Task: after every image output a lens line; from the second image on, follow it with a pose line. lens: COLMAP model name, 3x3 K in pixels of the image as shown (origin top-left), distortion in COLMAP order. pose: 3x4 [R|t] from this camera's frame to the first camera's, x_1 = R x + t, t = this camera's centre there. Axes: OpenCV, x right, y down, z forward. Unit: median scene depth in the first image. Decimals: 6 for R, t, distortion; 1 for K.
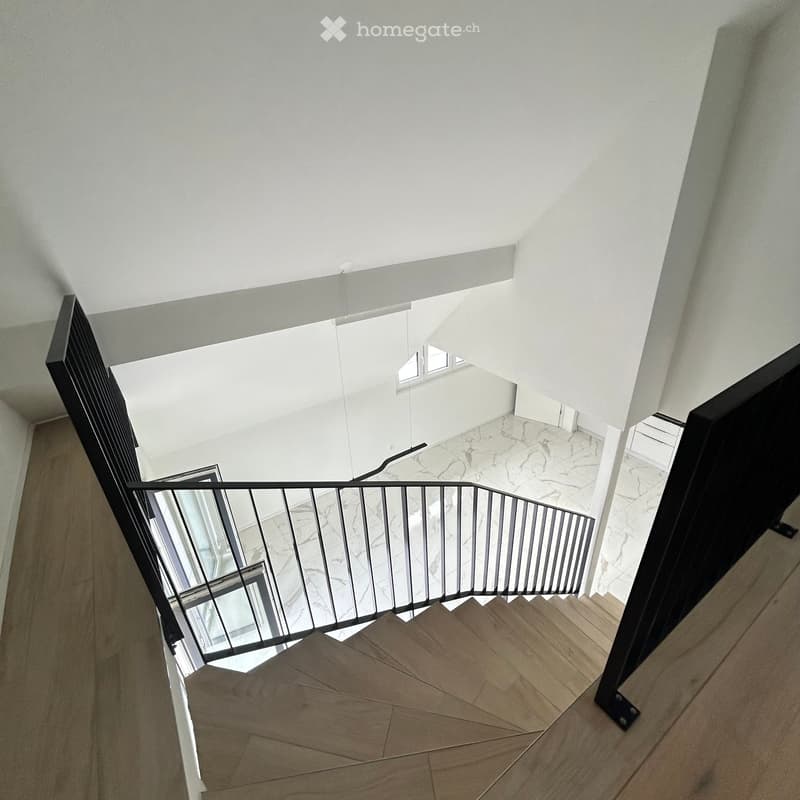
lens RADIAL K [[431.6, 0, 400.6], [0, 431.6, 397.9], [0, 0, 1]] dist [-0.002578, 0.002847]
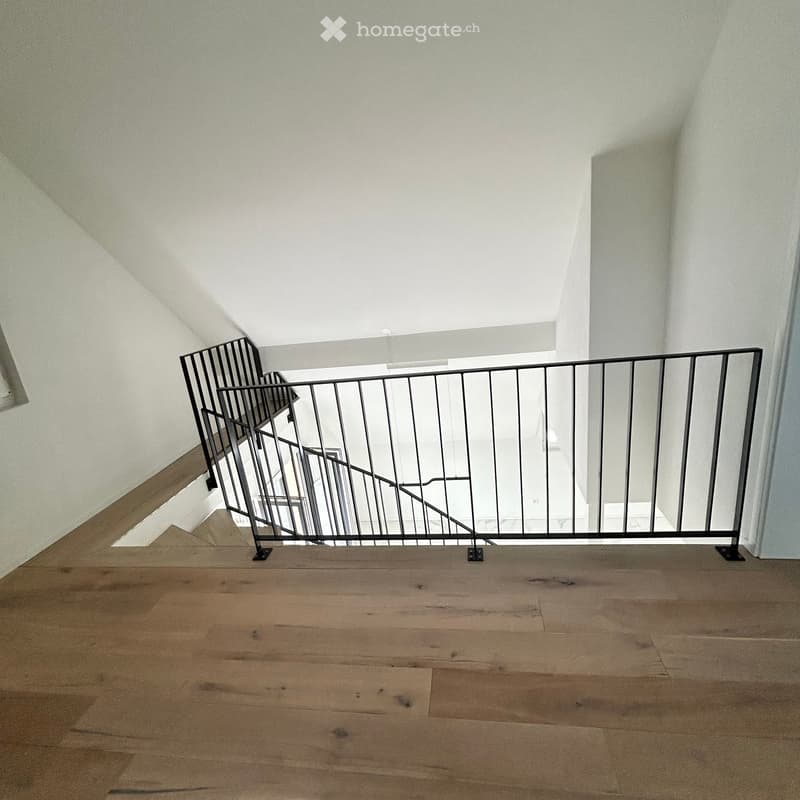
lens RADIAL K [[431.6, 0, 400.6], [0, 431.6, 397.9], [0, 0, 1]] dist [-0.002578, 0.002847]
pose [[0.732449, 0.154373, -0.663089, 1.059865], [-0.239028, 0.970263, -0.038145, -0.025410], [0.637483, 0.186436, 0.747568, -0.099863]]
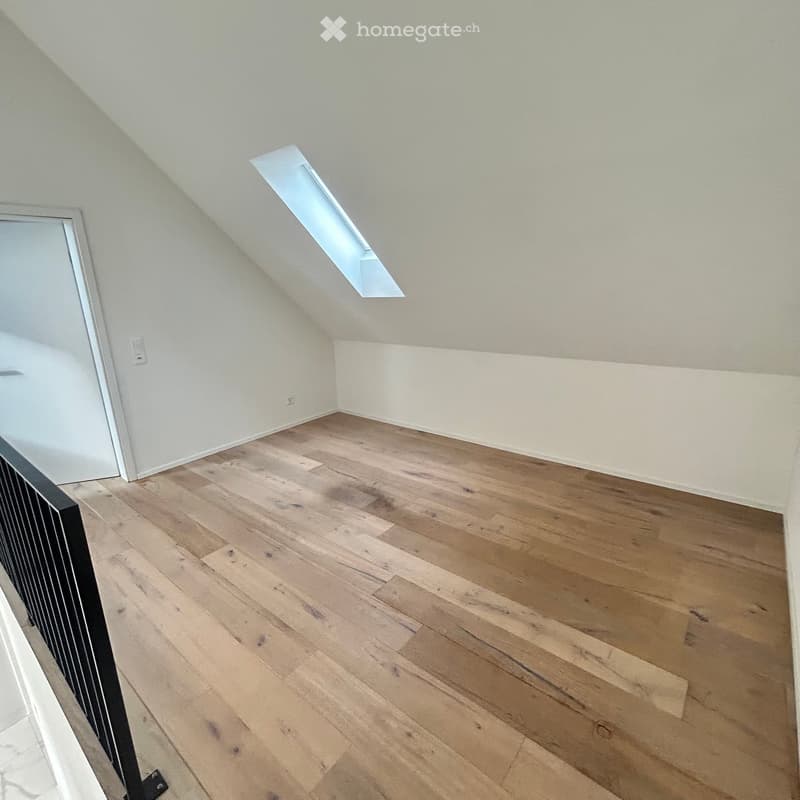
lens RADIAL K [[431.6, 0, 400.6], [0, 431.6, 397.9], [0, 0, 1]] dist [-0.002578, 0.002847]
pose [[-0.280446, -0.202641, 0.938236, -0.229607], [0.484900, 0.813658, 0.320675, -0.050739], [-0.828385, 0.544883, -0.129927, 0.048941]]
